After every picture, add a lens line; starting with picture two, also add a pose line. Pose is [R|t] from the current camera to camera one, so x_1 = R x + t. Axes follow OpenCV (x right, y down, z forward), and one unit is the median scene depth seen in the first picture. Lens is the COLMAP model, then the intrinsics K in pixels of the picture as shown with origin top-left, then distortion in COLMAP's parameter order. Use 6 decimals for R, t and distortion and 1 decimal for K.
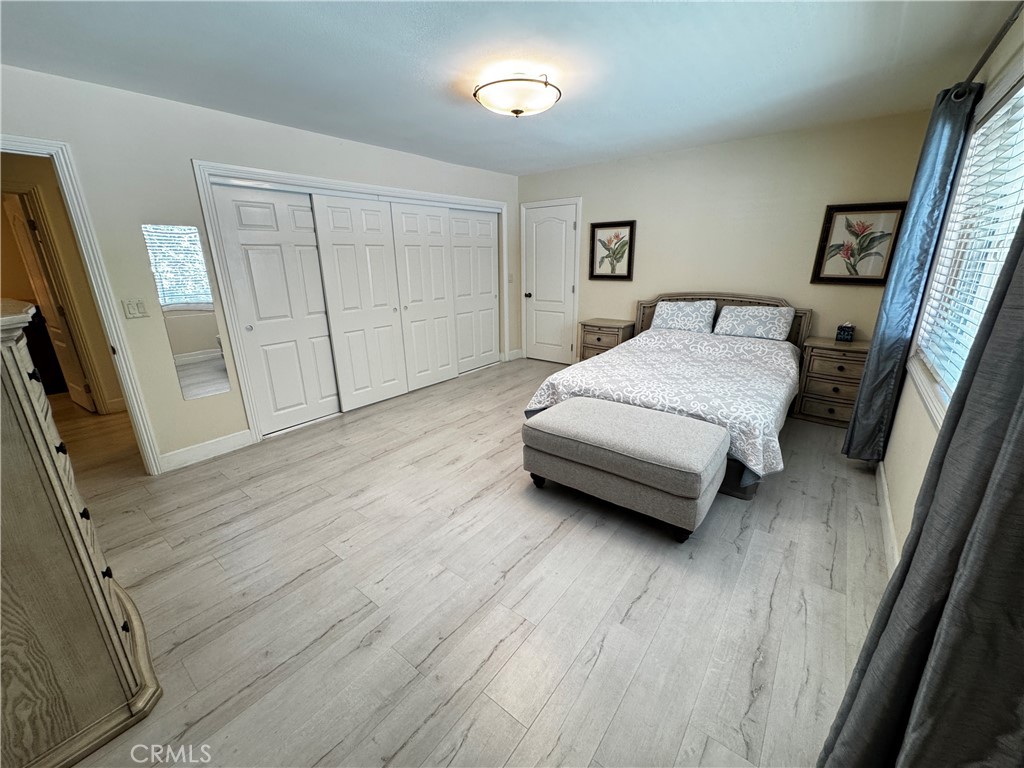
lens RADIAL K [[409.5, 0, 506.4], [0, 409.5, 380.4], [0, 0, 1]] dist [-0.002890, 0.000781]
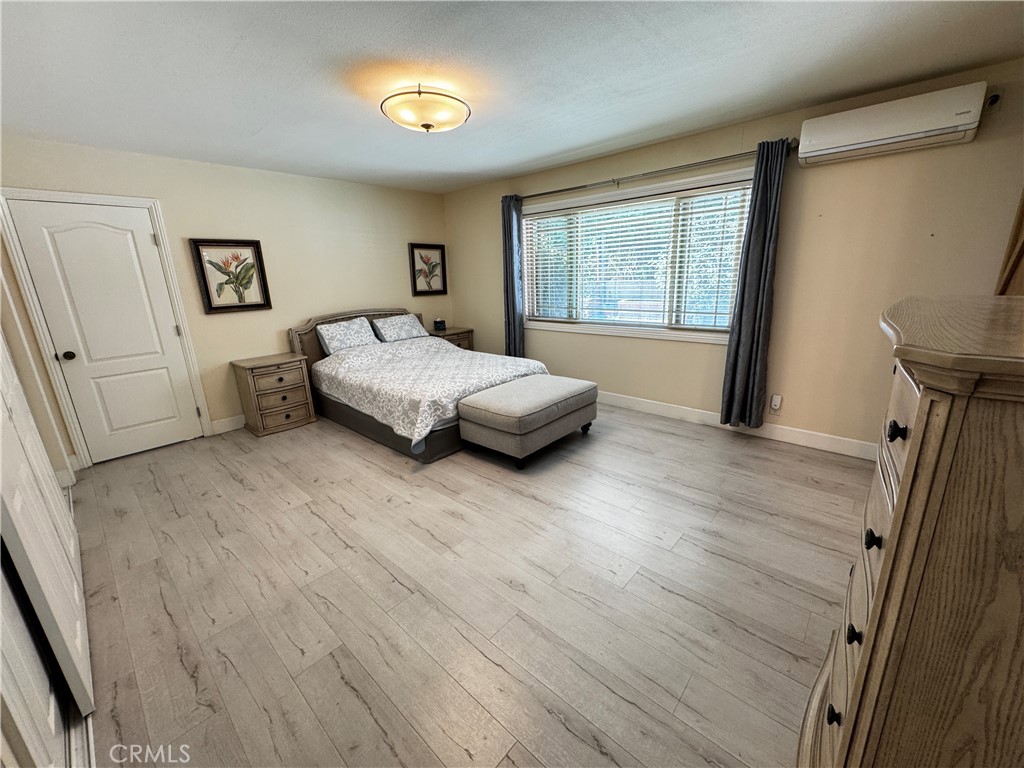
lens RADIAL K [[409.5, 0, 507.5], [0, 409.5, 387.5], [0, 0, 1]] dist [-0.002890, 0.000781]
pose [[0.070637, -0.260275, 0.962947, -0.641149], [0.319315, 0.920460, 0.225368, -0.146980], [-0.945012, 0.291565, 0.148128, 0.521982]]
